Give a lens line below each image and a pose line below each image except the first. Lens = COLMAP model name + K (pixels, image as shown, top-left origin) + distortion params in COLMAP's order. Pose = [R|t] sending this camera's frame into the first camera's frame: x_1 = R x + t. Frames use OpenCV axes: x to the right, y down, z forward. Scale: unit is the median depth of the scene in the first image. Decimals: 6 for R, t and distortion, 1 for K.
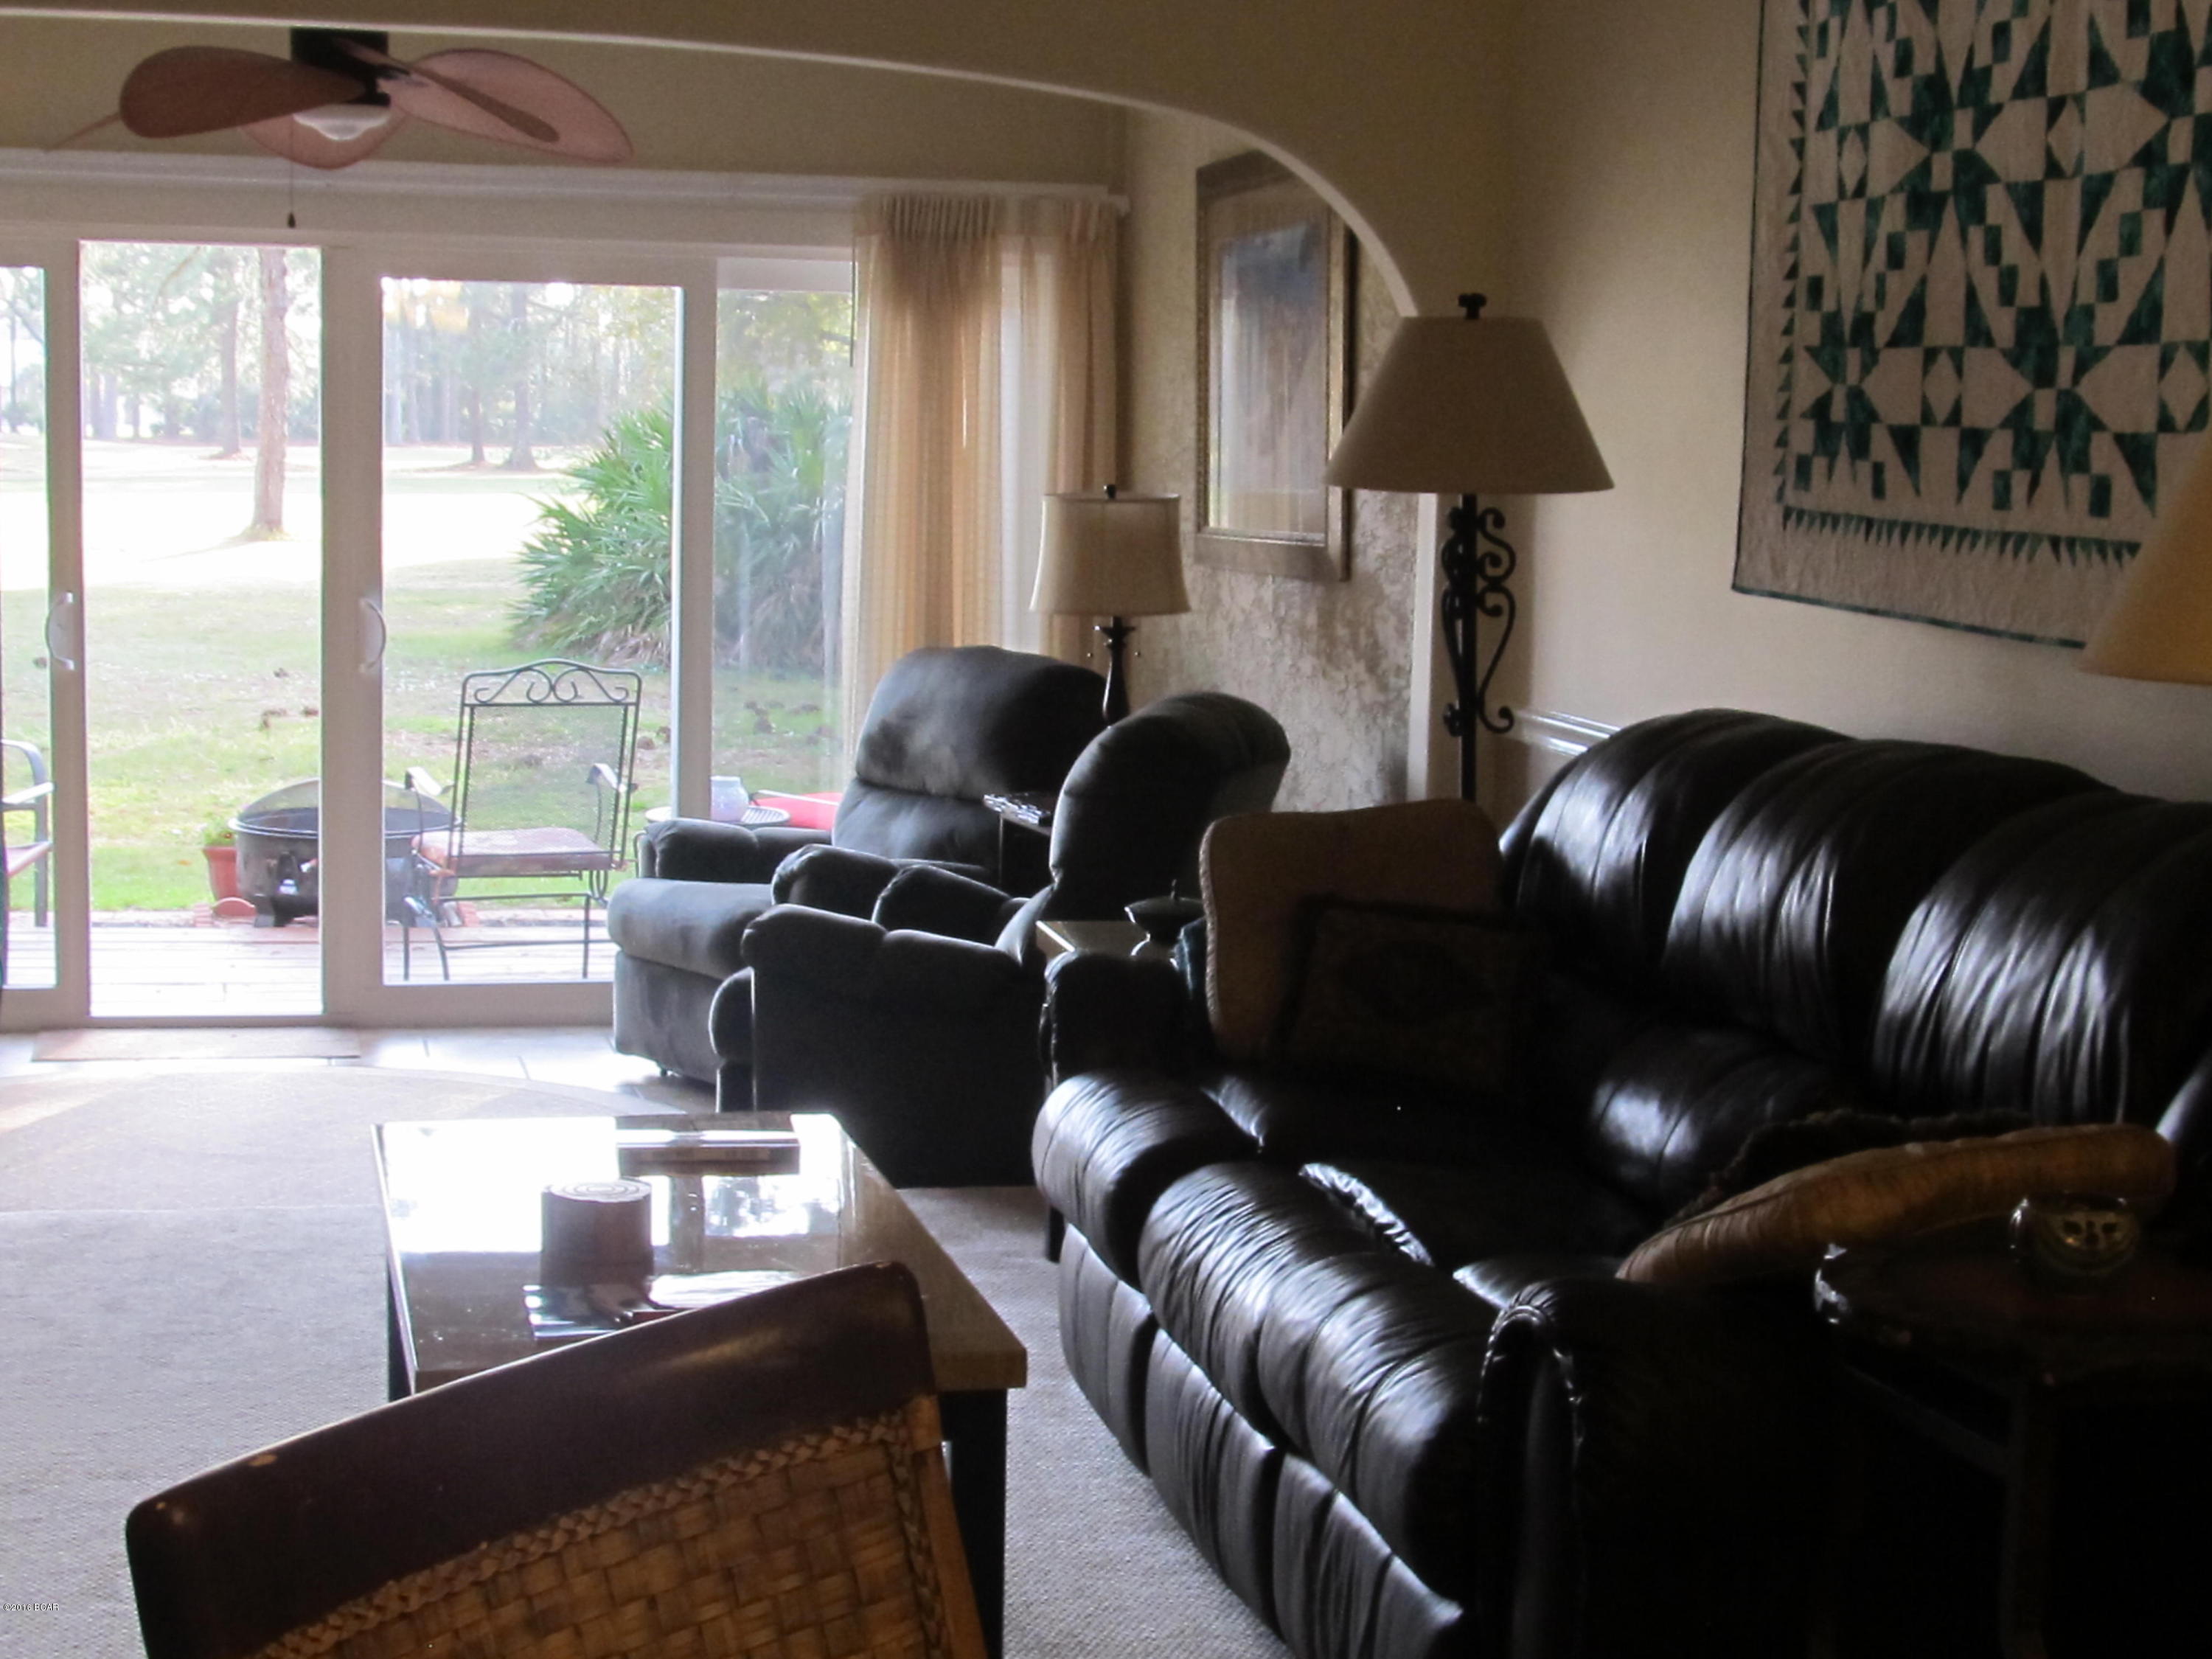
lens RADIAL K [[3551.1, 0, 1099.7], [0, 3551.1, 834.2], [0, 0, 1]] dist [-0.080626, 0.079398]
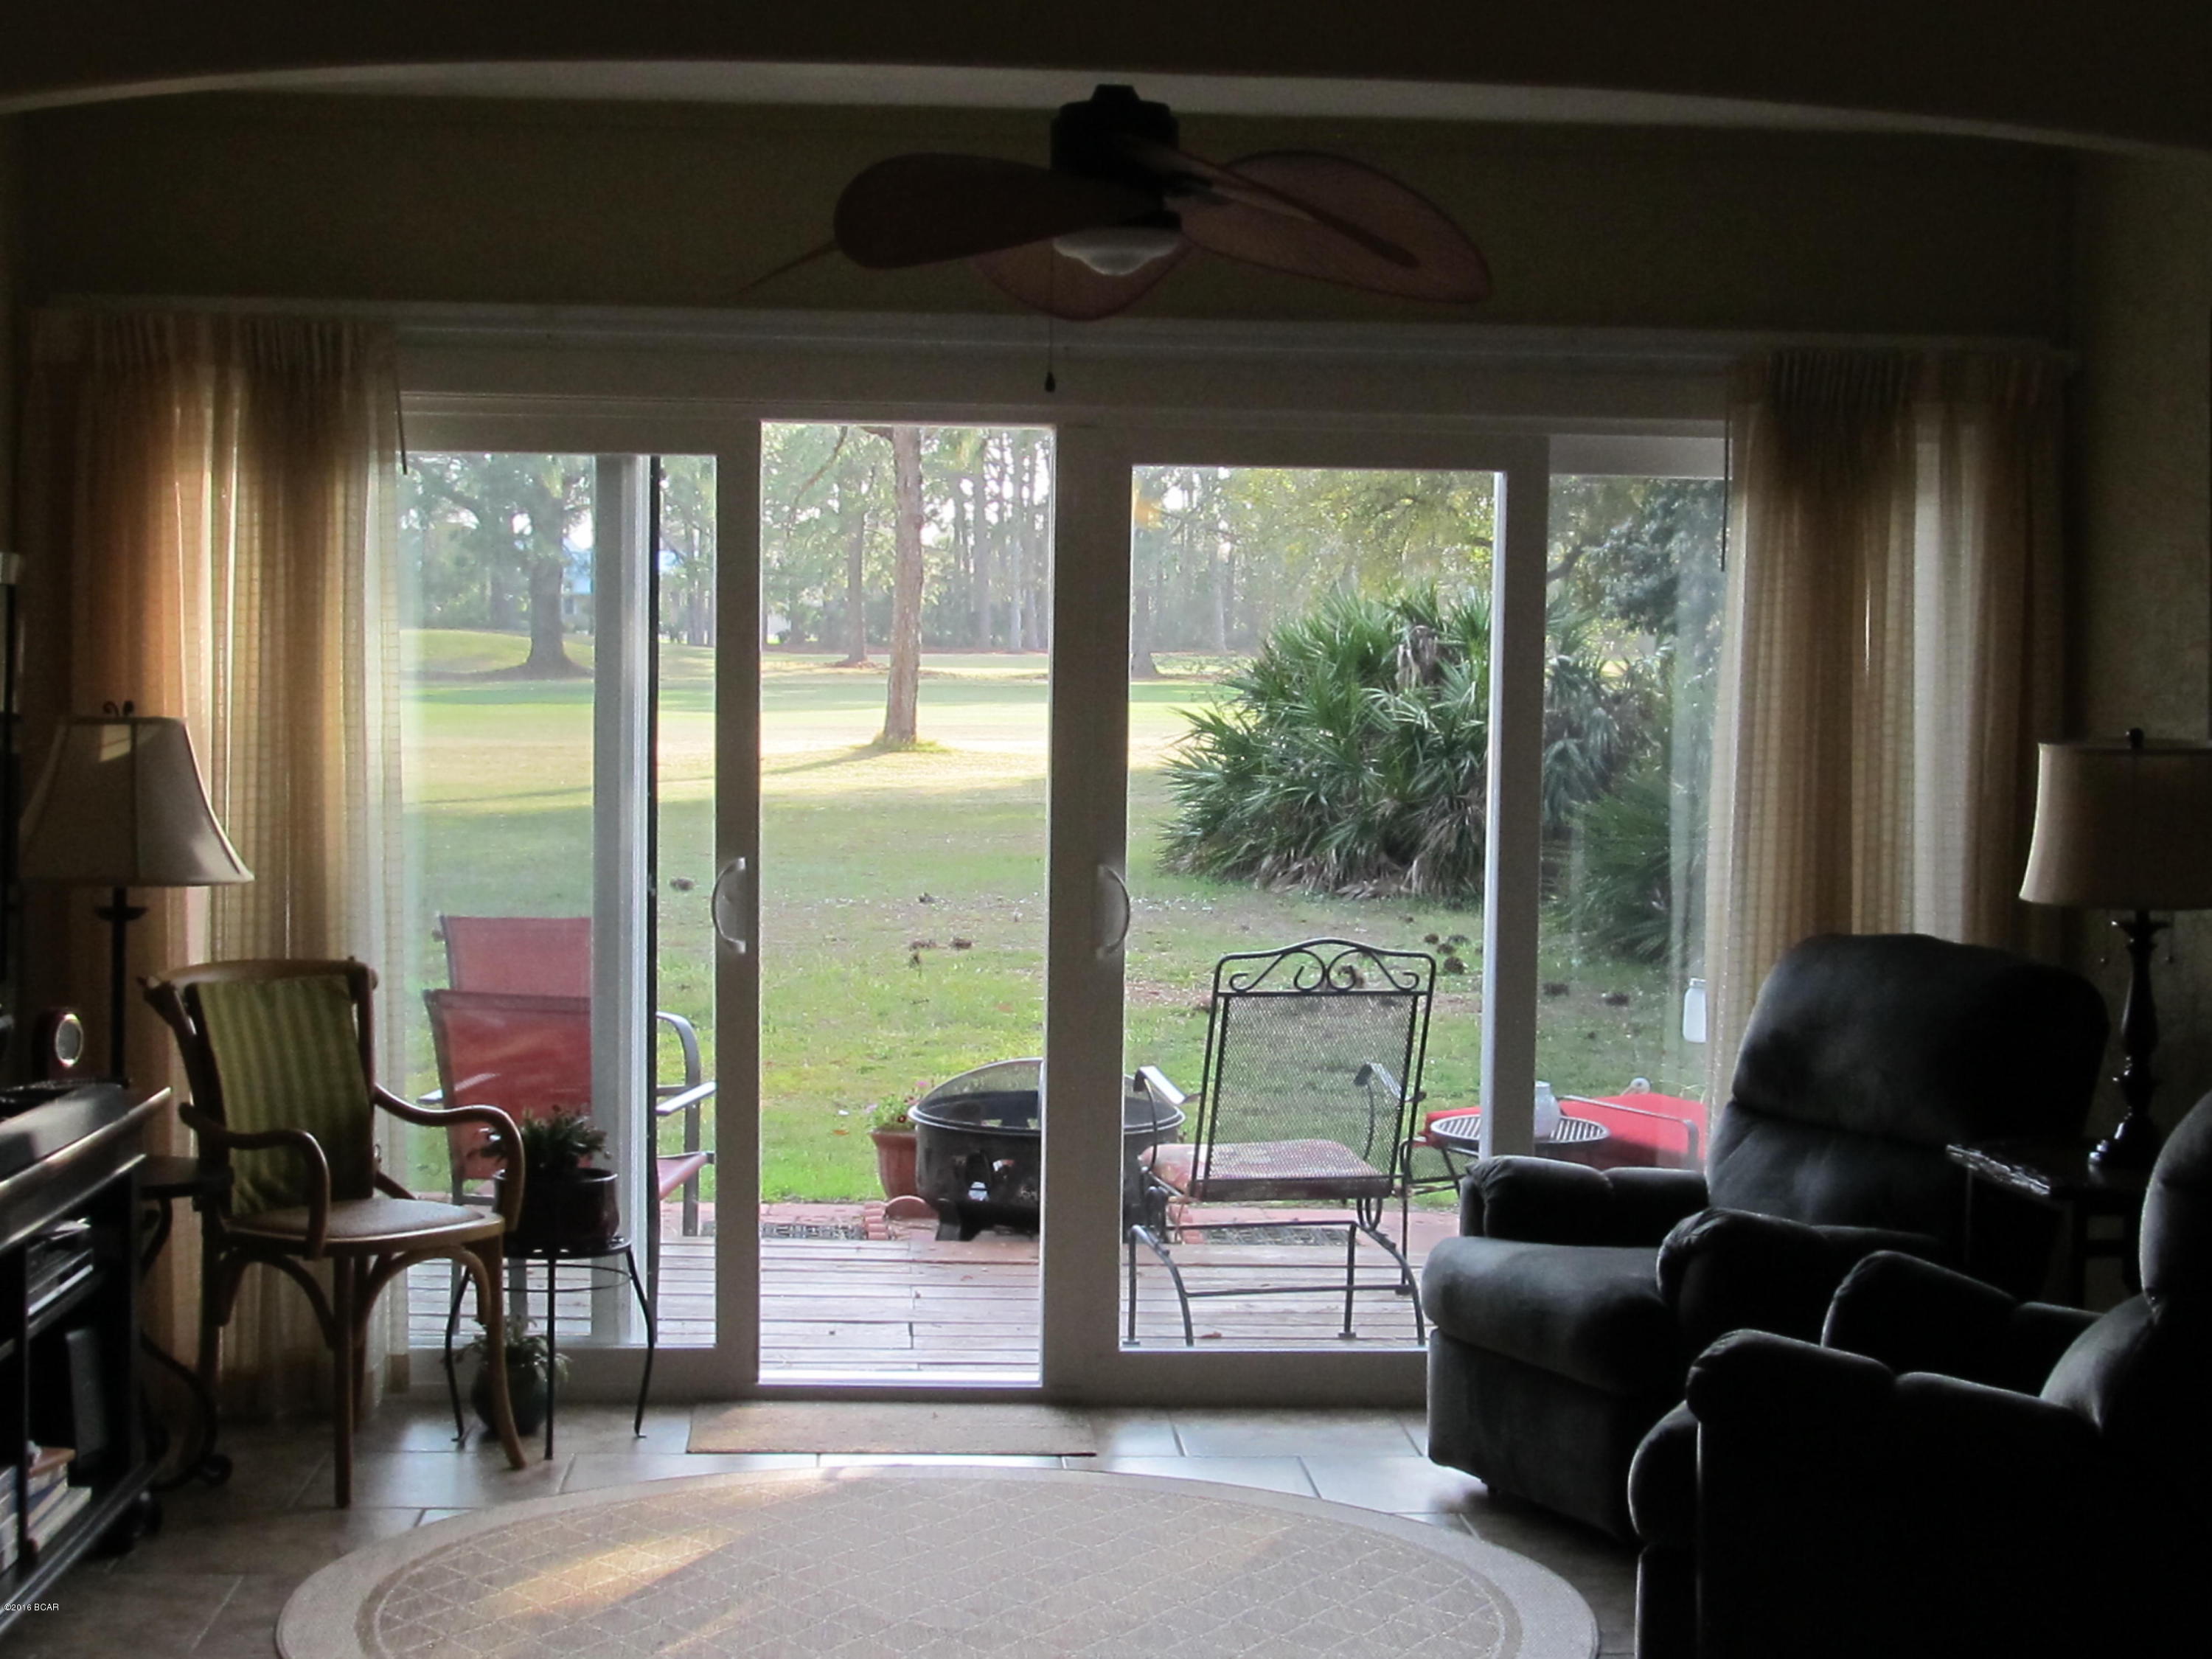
lens RADIAL K [[3551.1, 0, 1099.7], [0, 3551.1, 834.2], [0, 0, 1]] dist [-0.080626, 0.079398]
pose [[0.985566, 0.003068, -0.169262, -0.072161], [-0.012761, 0.998338, -0.056207, -0.028127], [0.168808, 0.057556, 0.983967, 0.210148]]
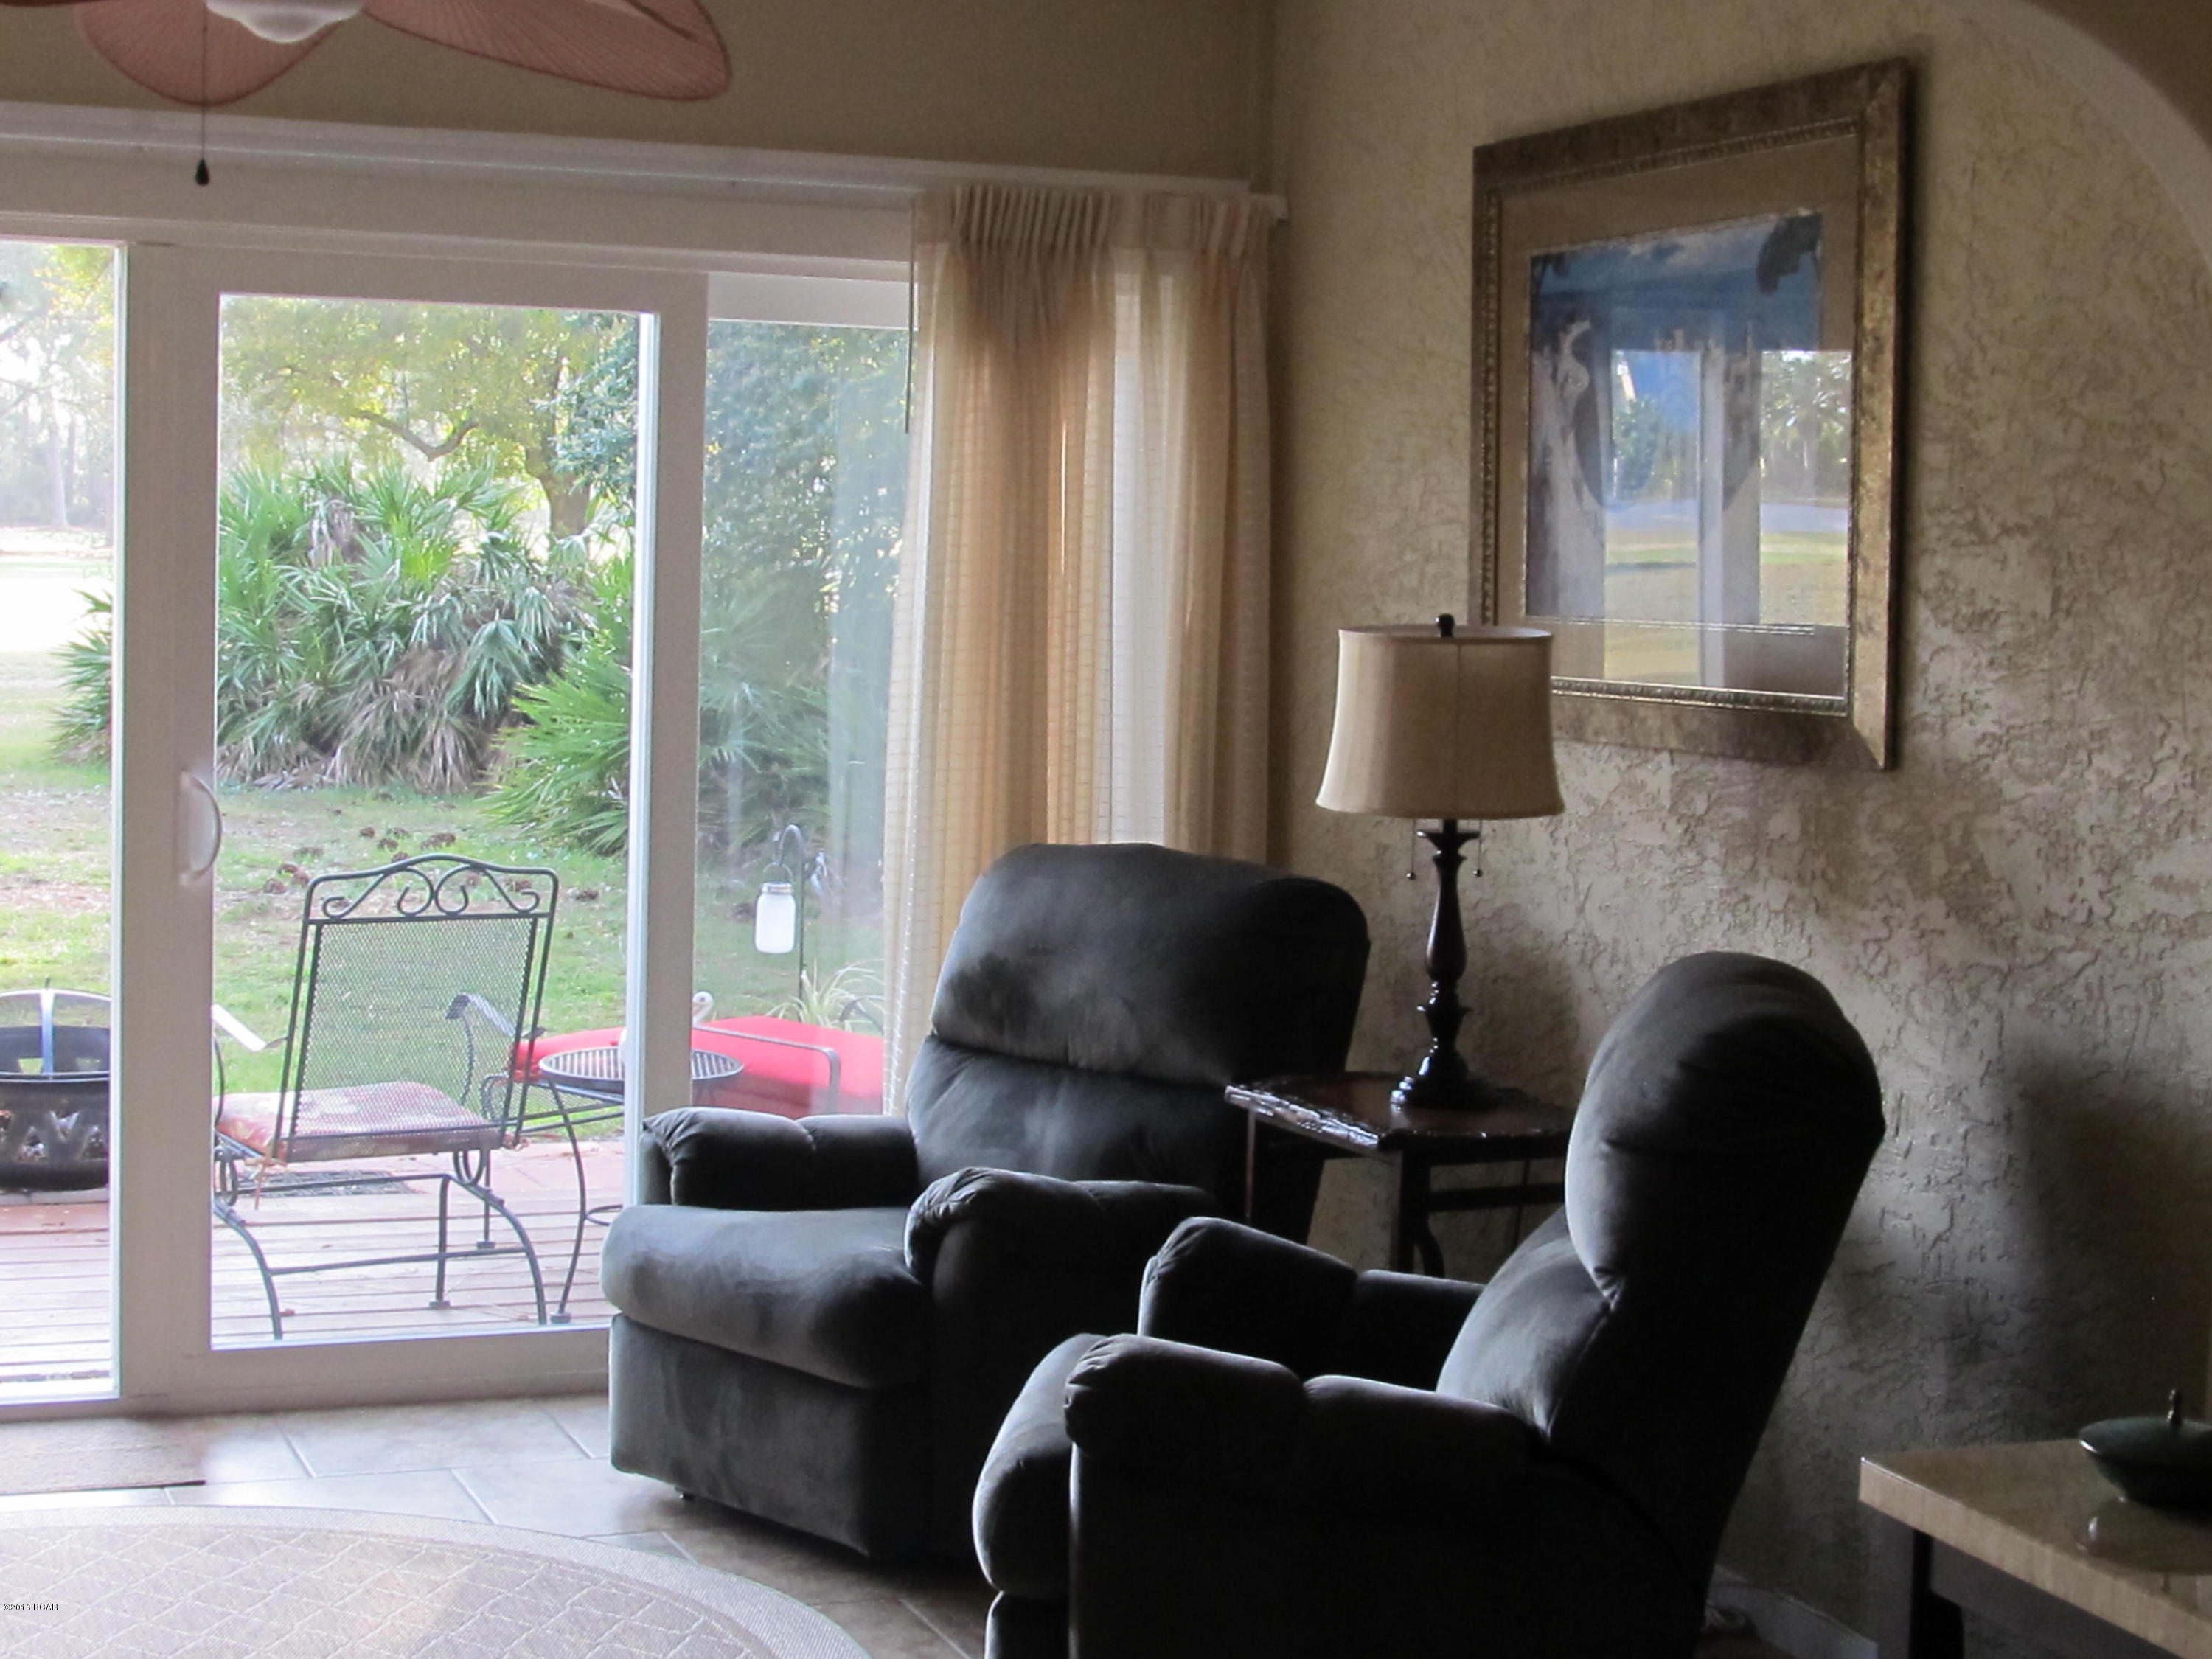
lens RADIAL K [[3551.1, 0, 1099.7], [0, 3551.1, 834.2], [0, 0, 1]] dist [-0.080626, 0.079398]
pose [[0.988533, -0.006353, 0.150875, -0.135699], [0.009934, 0.999686, -0.022992, -0.037473], [-0.150681, 0.024227, 0.988286, 0.312561]]
